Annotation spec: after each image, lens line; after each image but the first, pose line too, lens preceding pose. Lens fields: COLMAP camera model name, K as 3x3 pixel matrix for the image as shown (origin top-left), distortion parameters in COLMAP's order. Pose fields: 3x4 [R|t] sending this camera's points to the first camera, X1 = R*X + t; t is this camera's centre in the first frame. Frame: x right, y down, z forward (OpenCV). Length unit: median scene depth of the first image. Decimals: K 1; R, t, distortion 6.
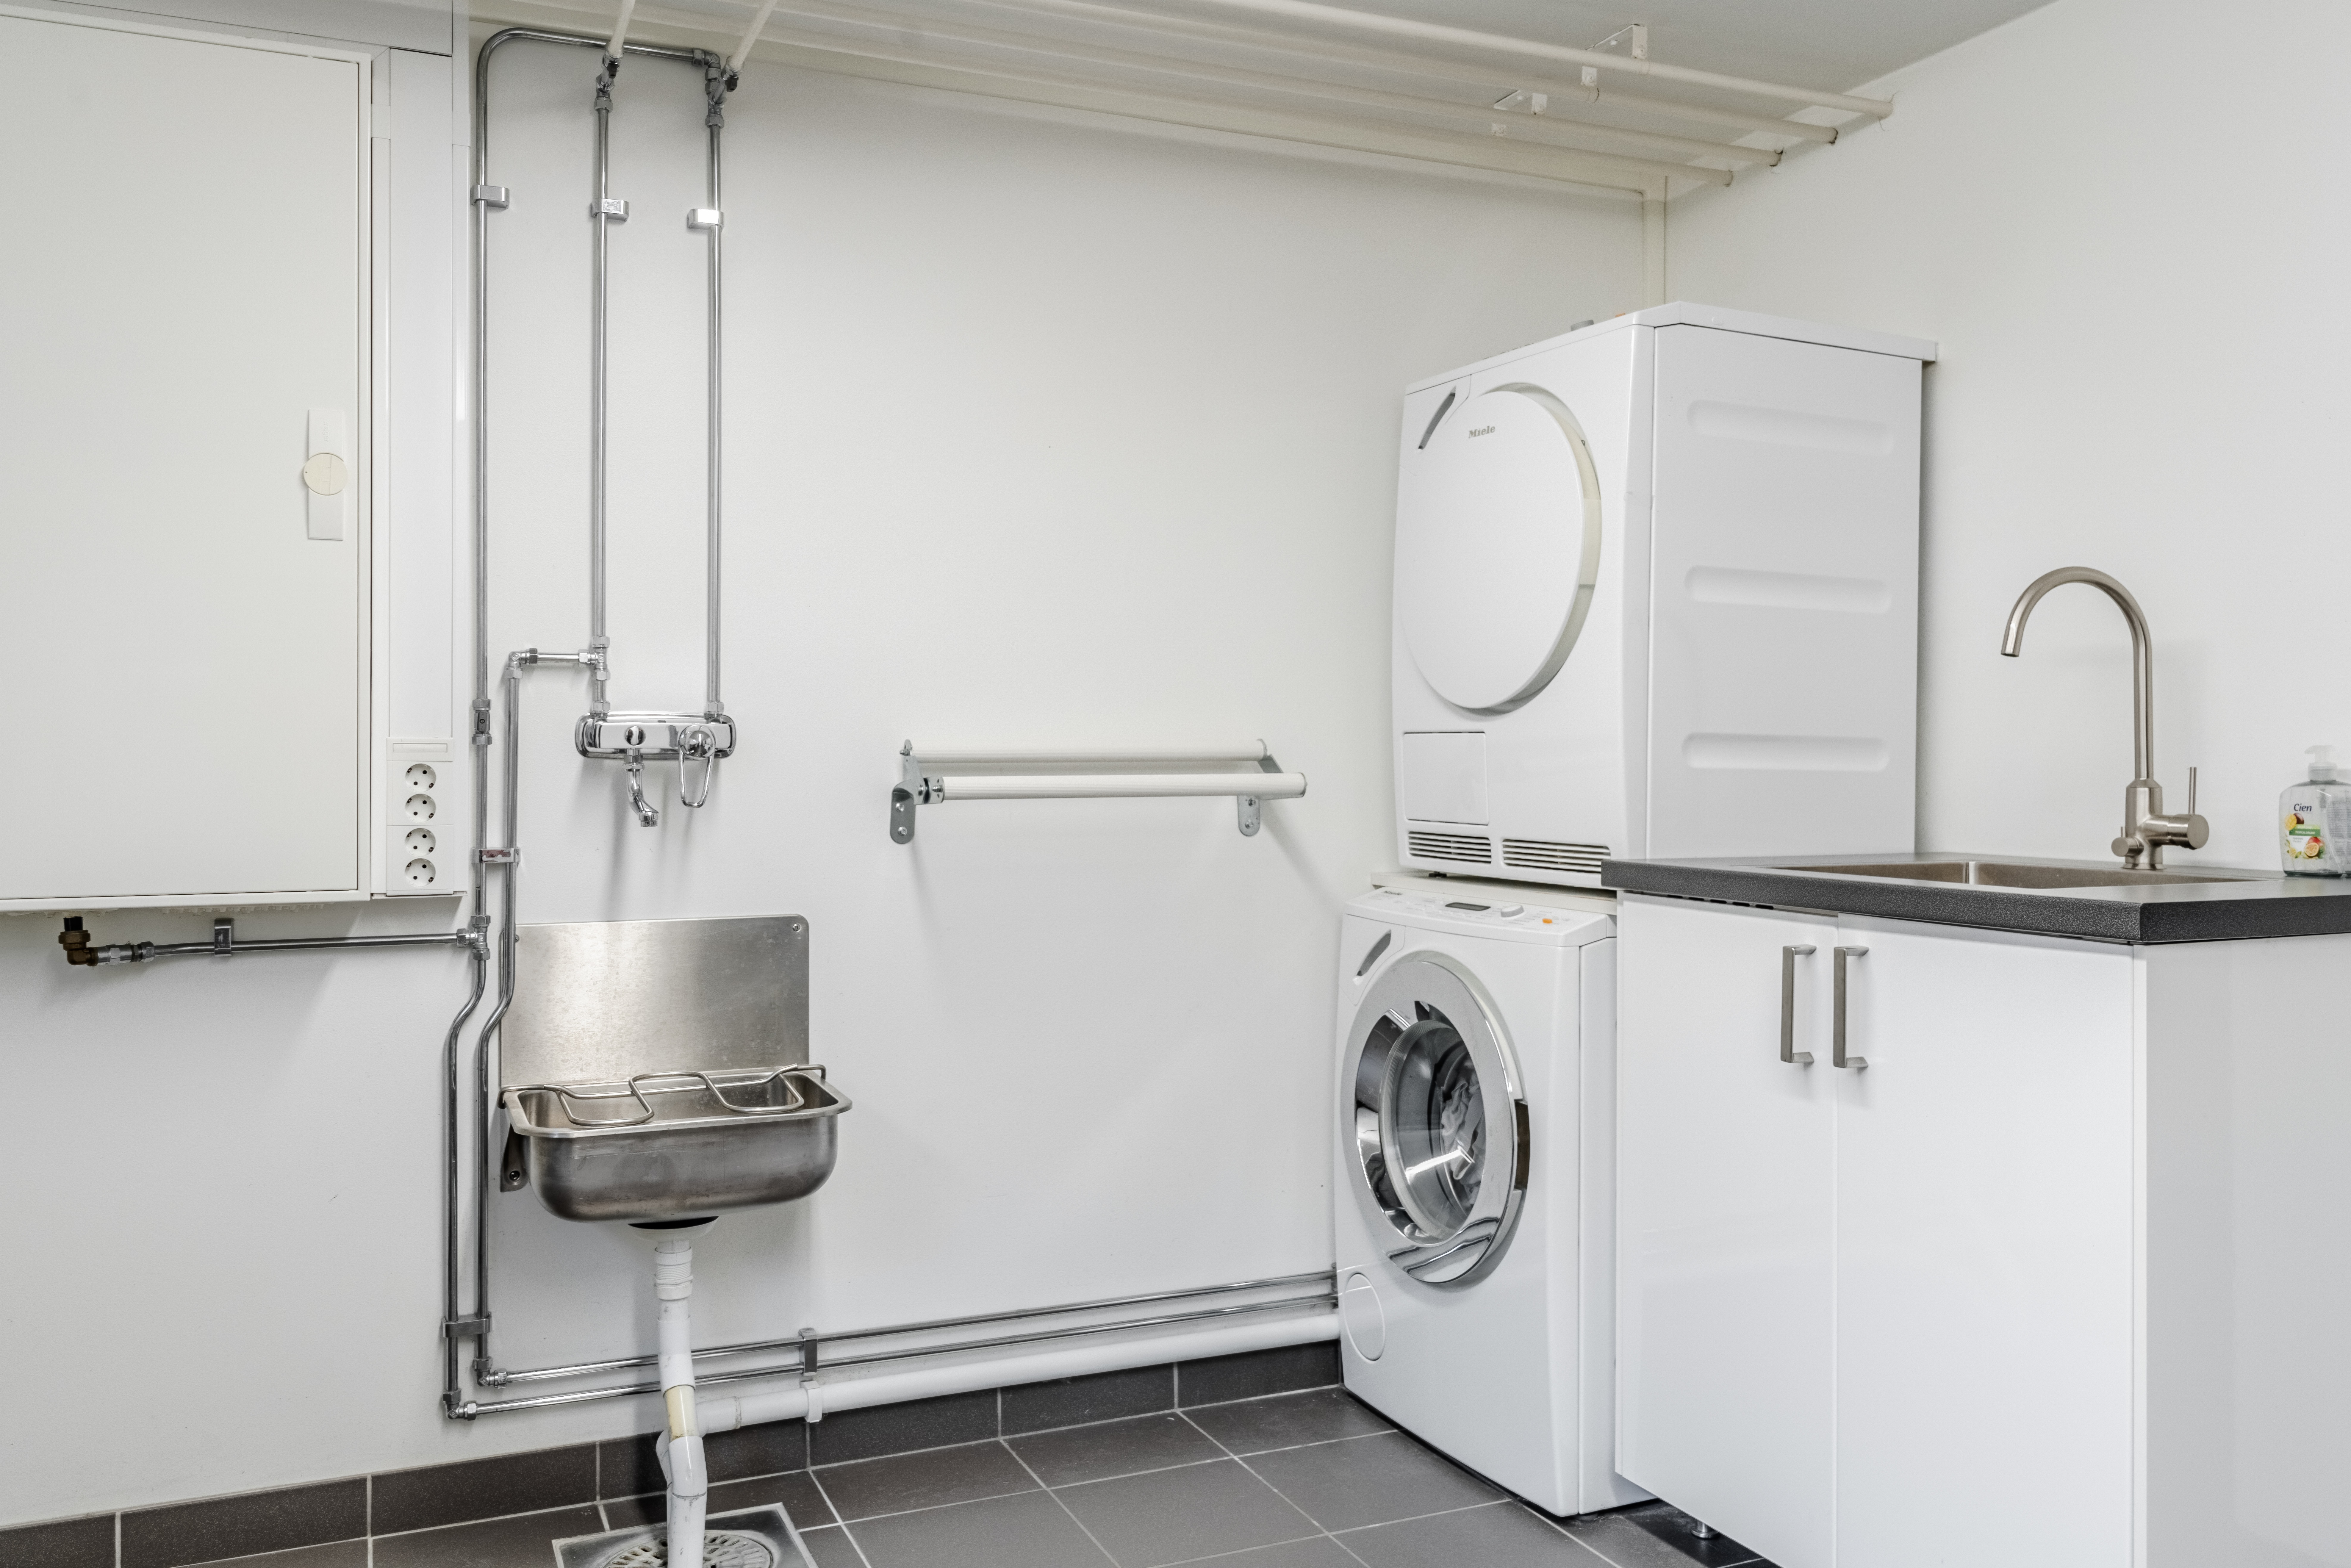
lens RADIAL K [[1865.5, 0, 1174.9], [0, 1865.5, 768.5], [0, 0, 1]] dist [0.005575, 0.001857]
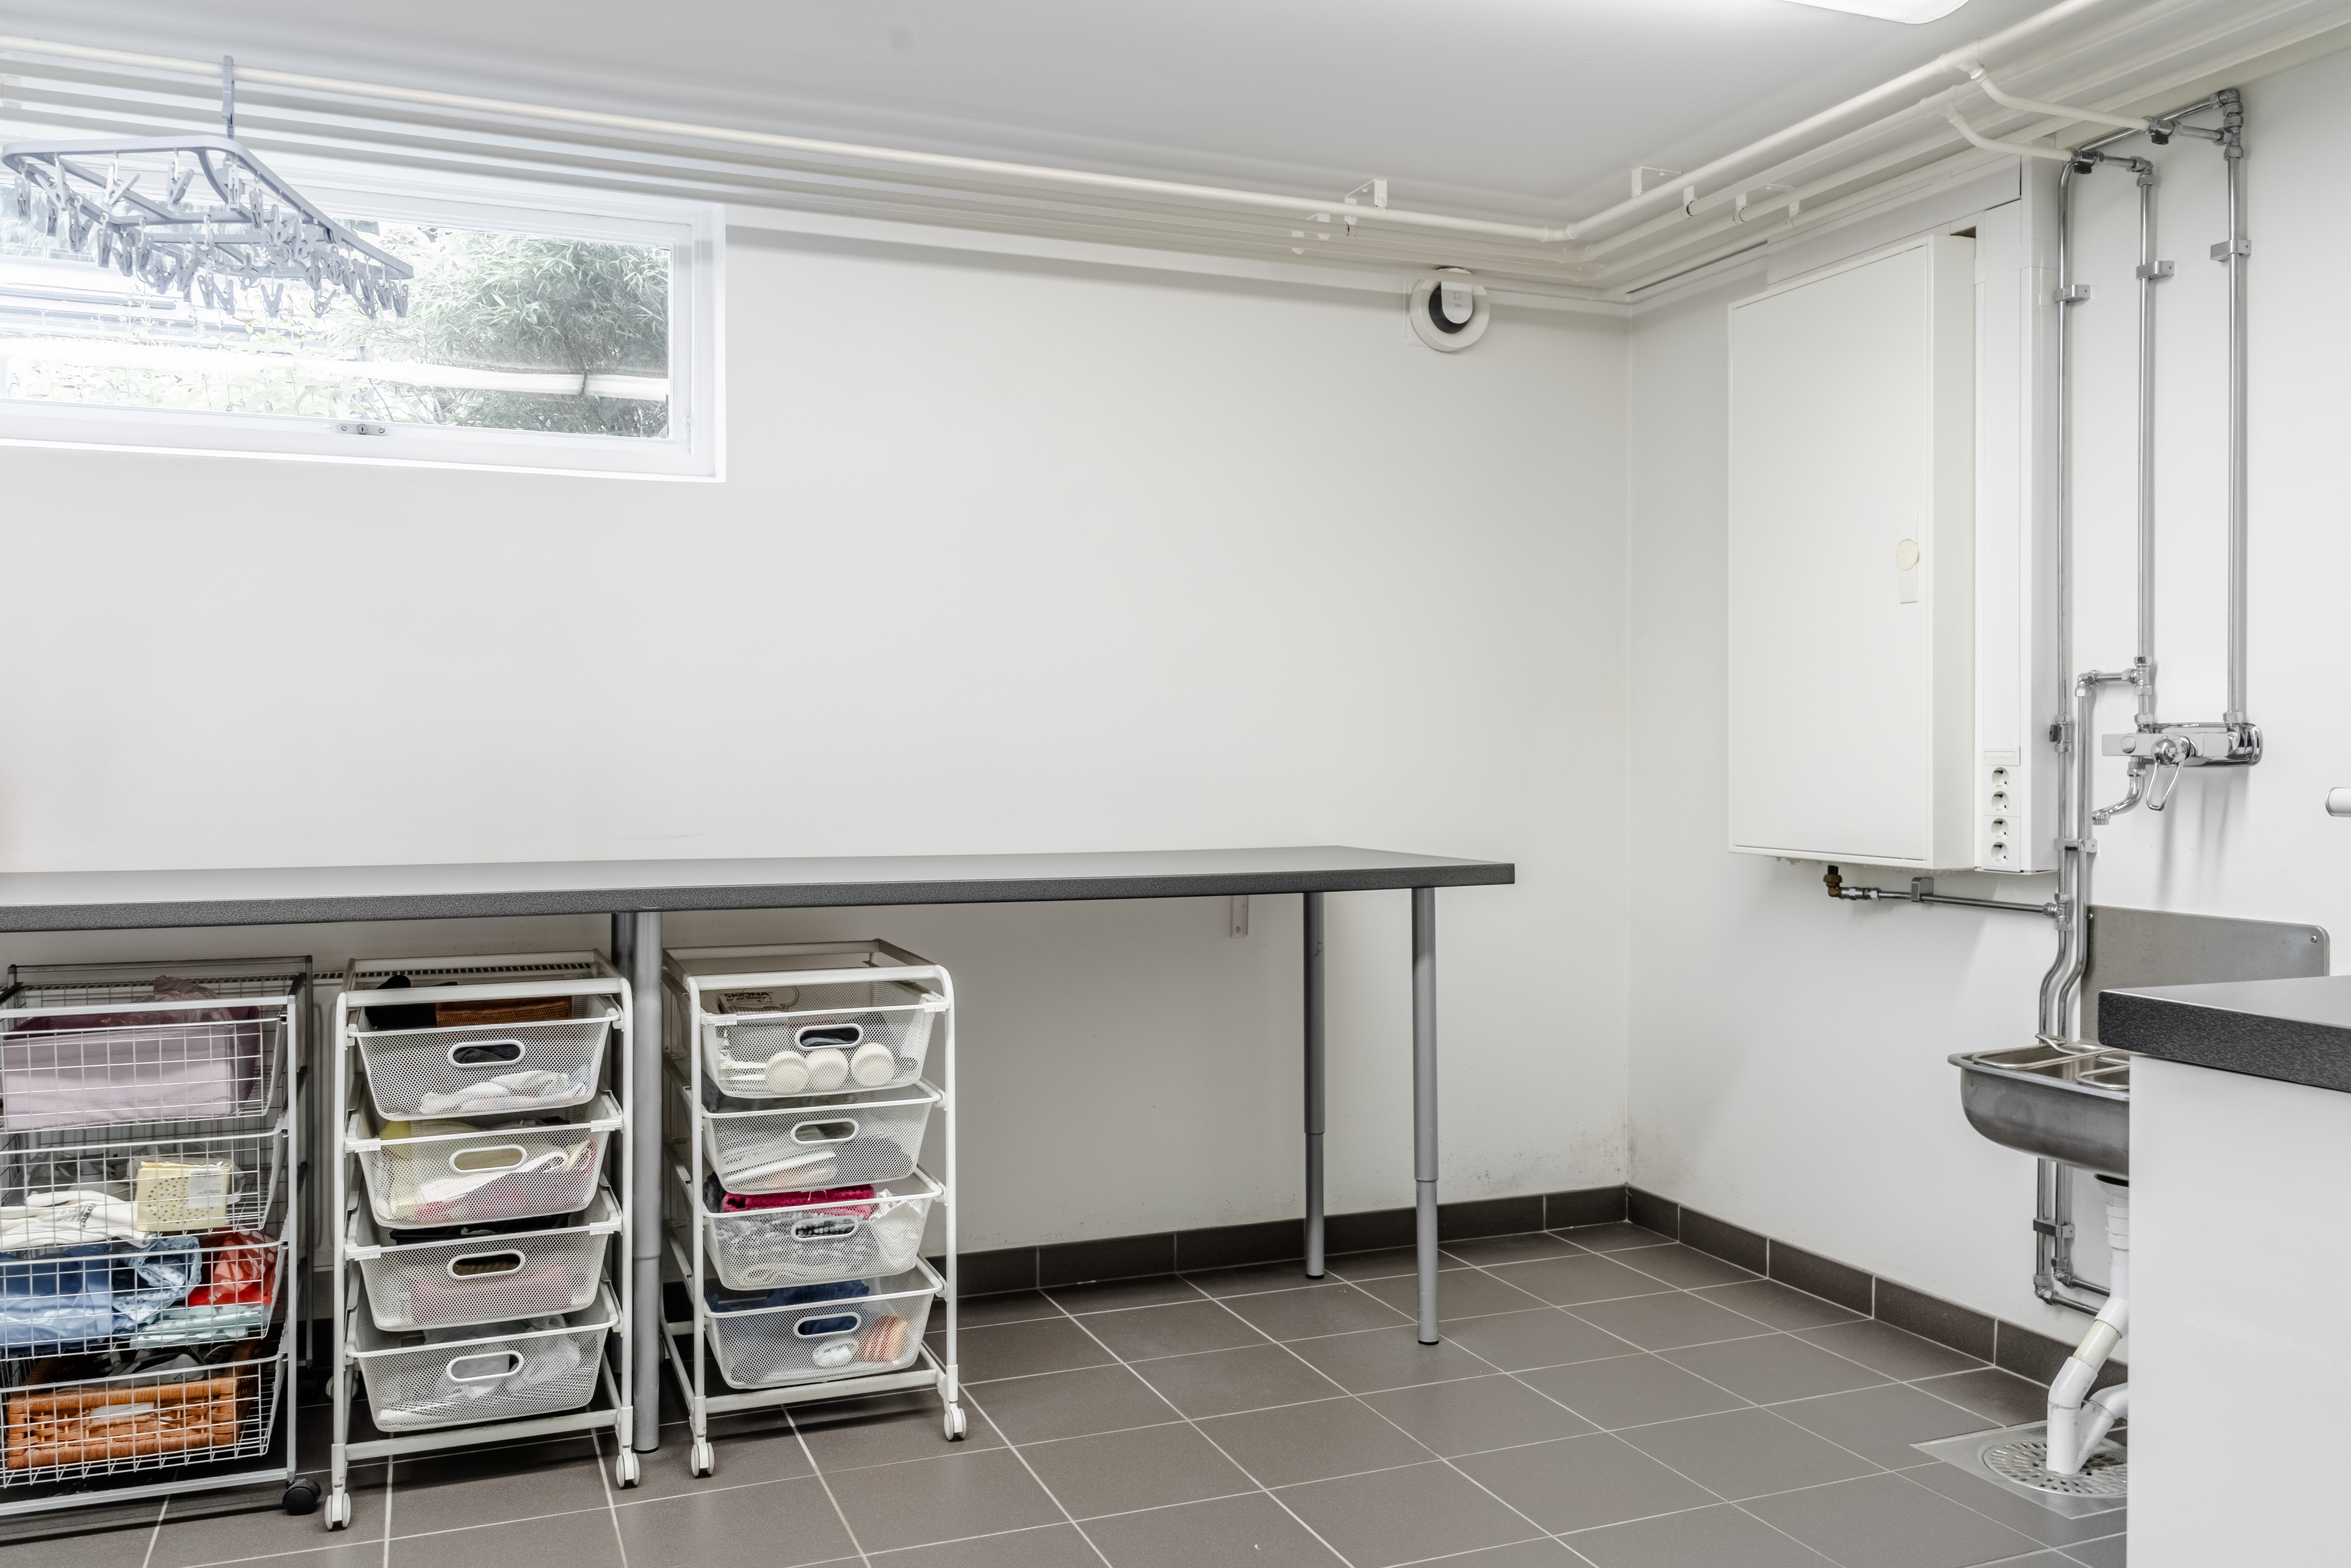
lens RADIAL K [[1865.5, 0, 1175.5], [0, 1865.5, 781.1], [0, 0, 1]] dist [0.005575, 0.001857]
pose [[-0.032325, 0.021162, -0.999253, 0.855950], [-0.001628, 0.999773, 0.021225, -0.018683], [0.999476, 0.002313, -0.032284, 0.466652]]
